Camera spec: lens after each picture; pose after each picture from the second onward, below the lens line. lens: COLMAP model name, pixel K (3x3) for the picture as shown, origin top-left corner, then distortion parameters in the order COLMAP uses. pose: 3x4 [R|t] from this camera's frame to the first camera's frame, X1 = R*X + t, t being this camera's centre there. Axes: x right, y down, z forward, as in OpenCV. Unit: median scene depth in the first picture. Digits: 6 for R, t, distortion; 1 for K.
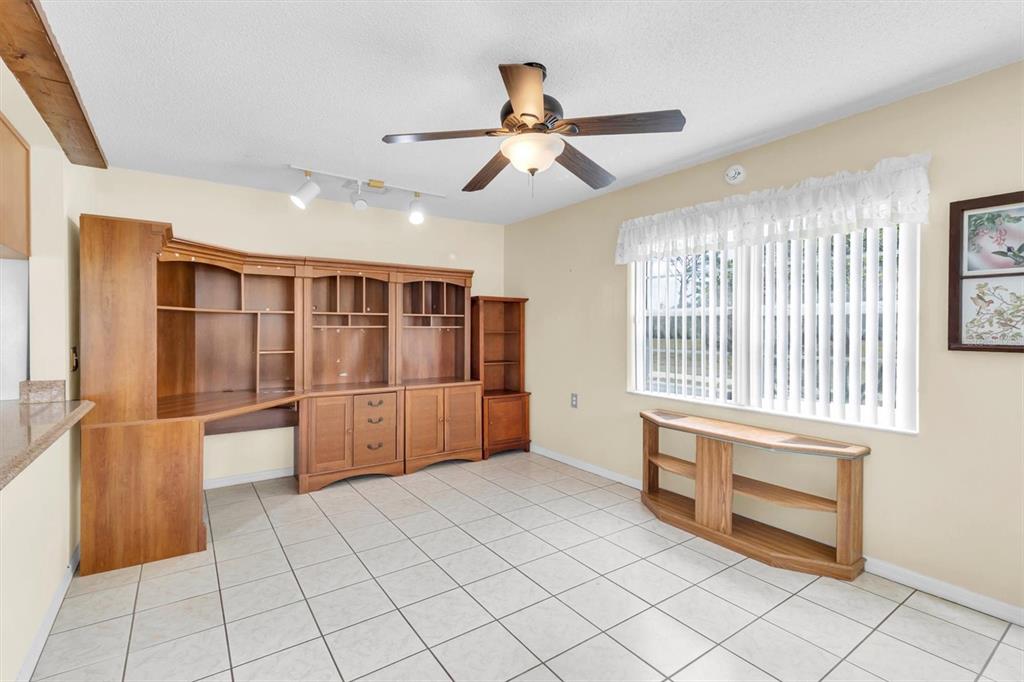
lens RADIAL K [[477.2, 0, 512.2], [0, 477.2, 334.9], [0, 0, 1]] dist [0.007107, 0.000264]
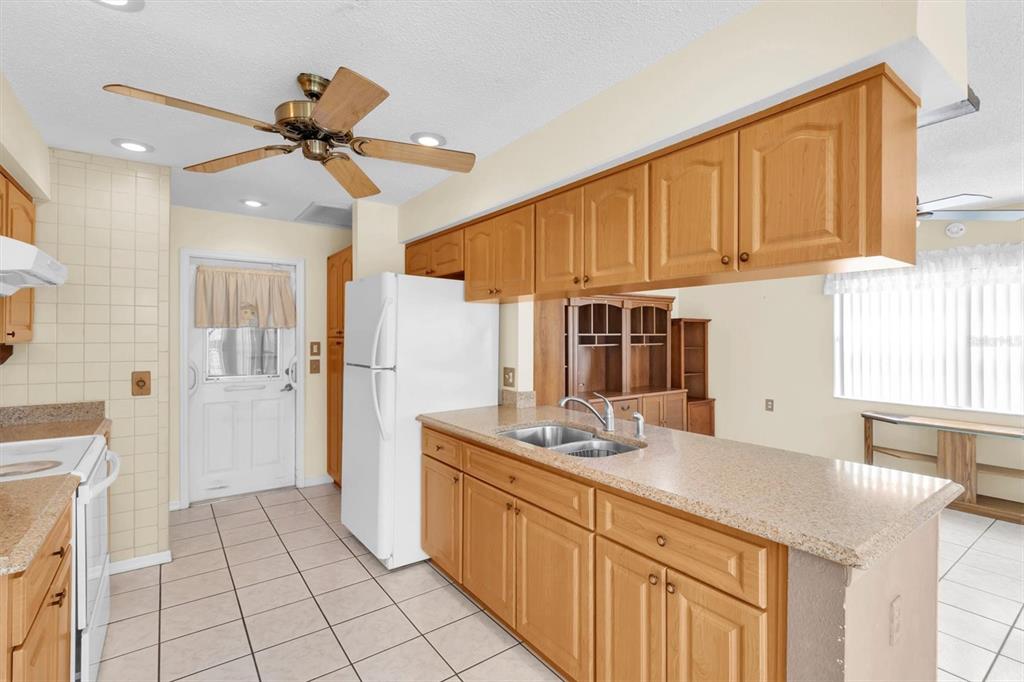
lens RADIAL K [[474.1, 0, 510.2], [0, 474.1, 335.8], [0, 0, 1]] dist [0.001273, -0.000145]
pose [[0.999724, -0.004597, 0.023029, -0.531026], [0.004915, 0.999893, -0.013760, -0.023183], [-0.022964, 0.013869, 0.999640, -0.180890]]
